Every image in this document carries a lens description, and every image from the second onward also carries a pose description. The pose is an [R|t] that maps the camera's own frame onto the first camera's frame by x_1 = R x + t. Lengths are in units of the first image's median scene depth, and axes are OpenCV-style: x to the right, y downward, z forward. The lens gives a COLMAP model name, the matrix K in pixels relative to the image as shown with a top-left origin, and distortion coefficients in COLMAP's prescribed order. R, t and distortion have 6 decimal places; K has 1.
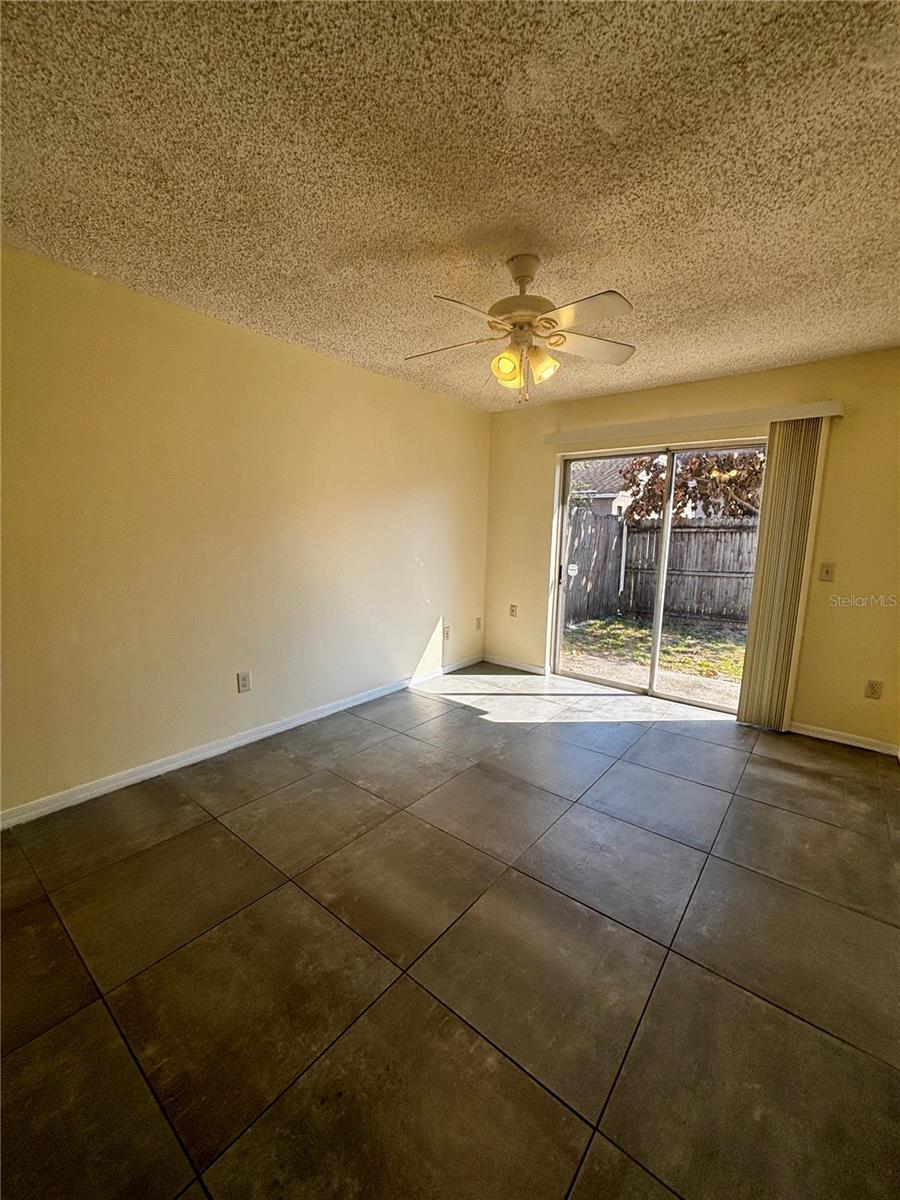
lens RADIAL K [[482.2, 0, 452.6], [0, 482.2, 599.3], [0, 0, 1]] dist [-0.001823, 0.000112]
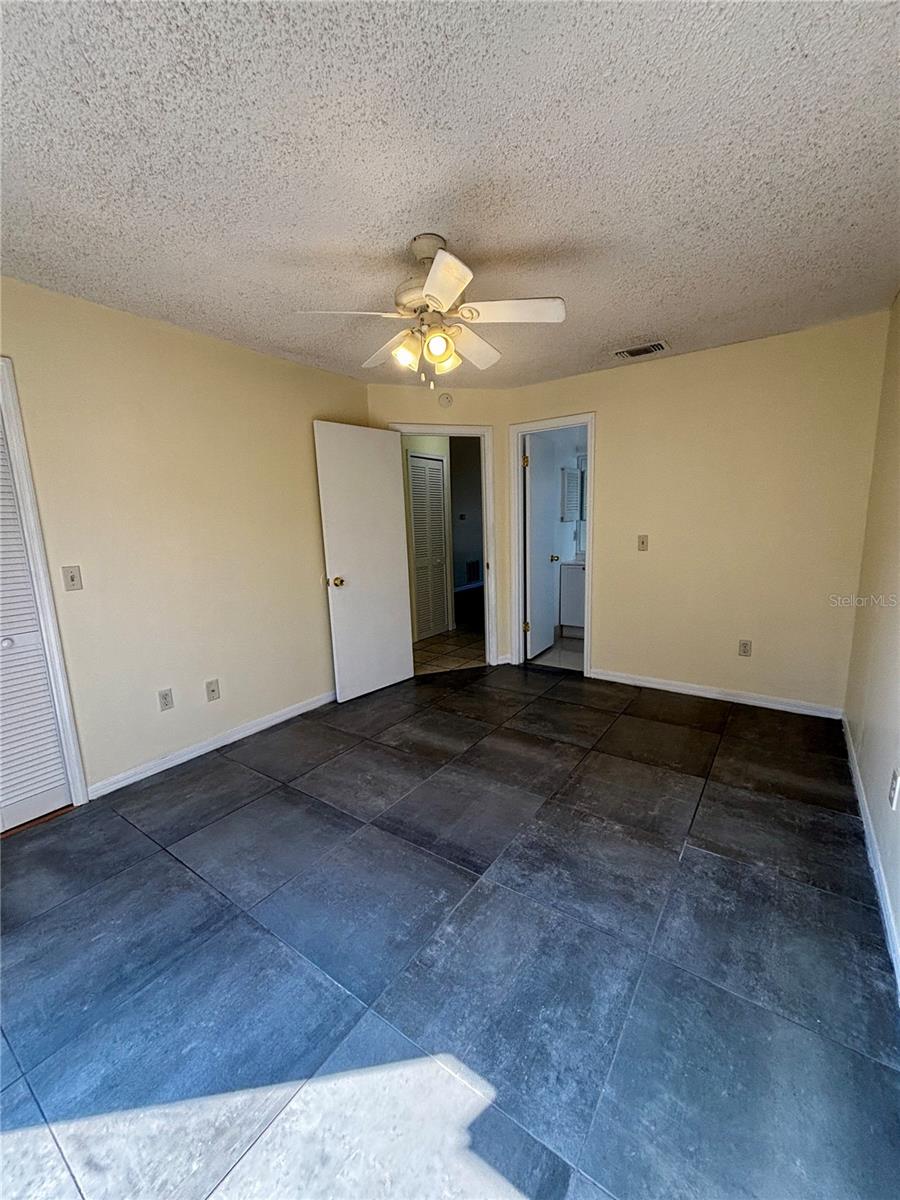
lens RADIAL K [[482.2, 0, 452.6], [0, 482.2, 599.3], [0, 0, 1]] dist [-0.001823, 0.000112]
pose [[-0.998016, 0.019139, -0.059979, 0.142607], [-0.000057, 0.952395, 0.304866, -0.264262], [0.062958, 0.304264, -0.950505, 1.787504]]
